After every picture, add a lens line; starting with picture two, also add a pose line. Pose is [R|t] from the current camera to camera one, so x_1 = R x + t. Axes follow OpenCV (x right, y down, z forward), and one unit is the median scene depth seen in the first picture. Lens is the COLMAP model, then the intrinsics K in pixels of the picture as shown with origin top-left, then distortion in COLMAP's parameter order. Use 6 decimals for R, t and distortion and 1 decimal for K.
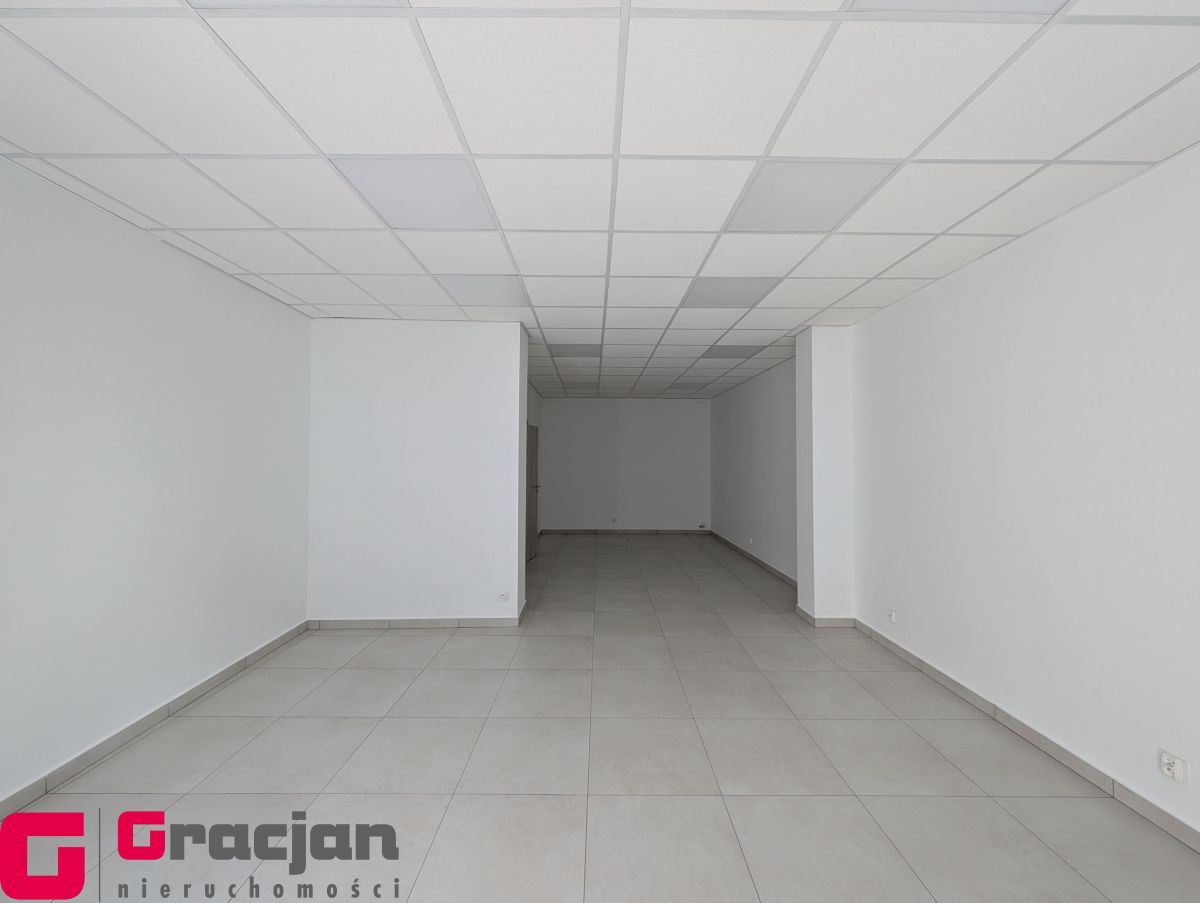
lens RADIAL K [[445.8, 0, 598.0], [0, 445.8, 451.1], [0, 0, 1]] dist [0.007774, -0.000989]
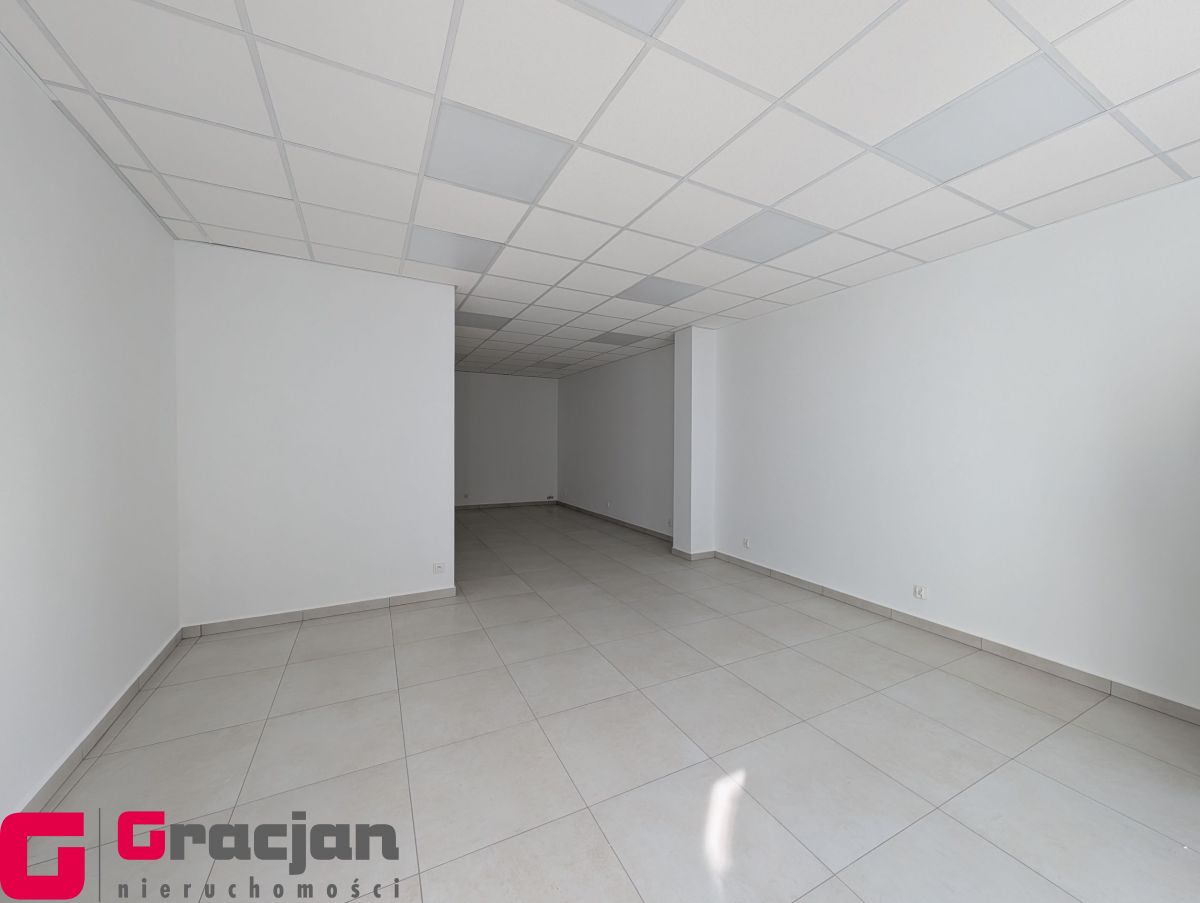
lens RADIAL K [[445.8, 0, 592.8], [0, 445.8, 449.8], [0, 0, 1]] dist [0.007774, -0.000989]
pose [[0.894806, -0.006068, 0.446415, -0.348307], [-0.013060, 0.999124, 0.039760, 0.023371], [-0.446265, -0.041407, 0.893942, -0.015887]]
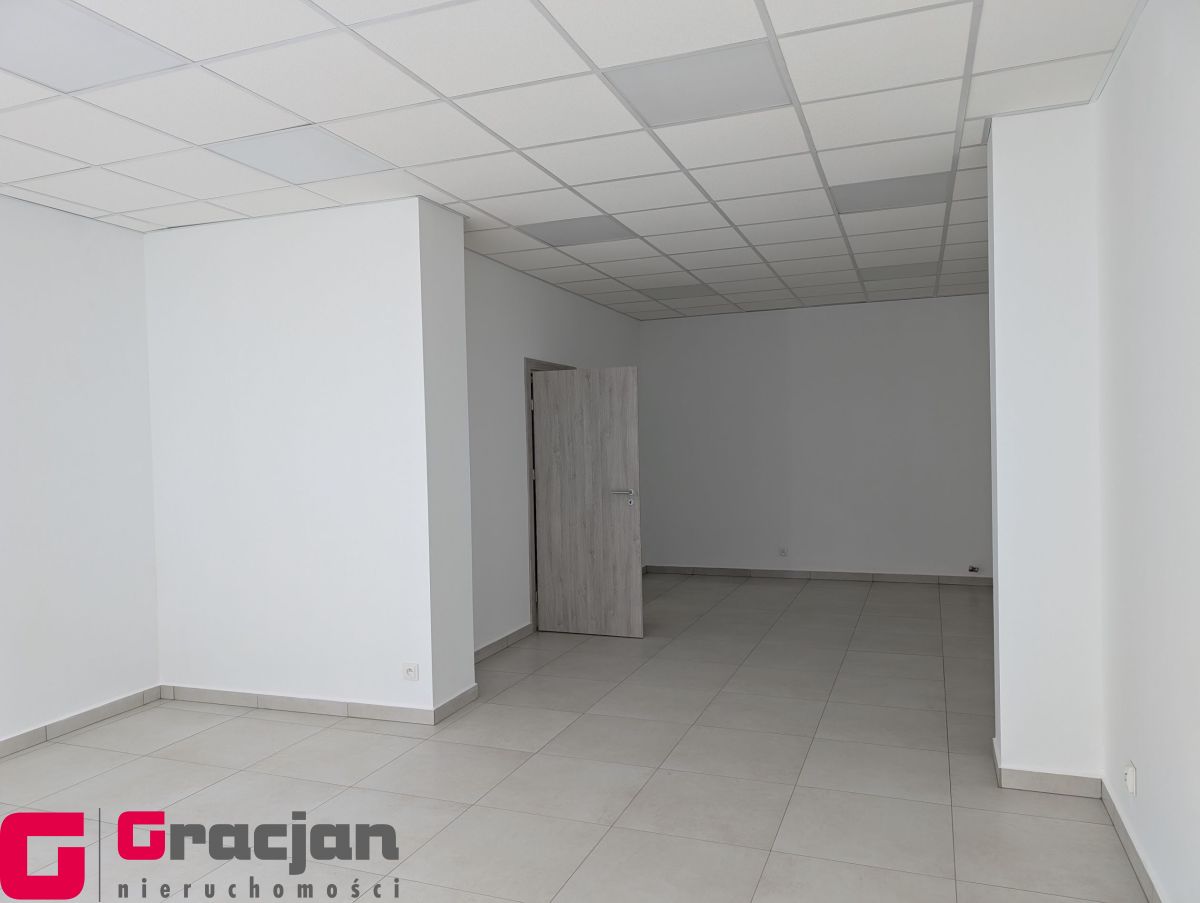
lens RADIAL K [[855.6, 0, 596.0], [0, 855.6, 450.2], [0, 0, 1]] dist [0.015616, -0.003379]
pose [[0.929747, -0.023266, -0.367464, 0.436168], [0.035527, 0.999014, 0.026636, 0.013898], [0.366482, -0.037820, 0.929656, 0.052668]]
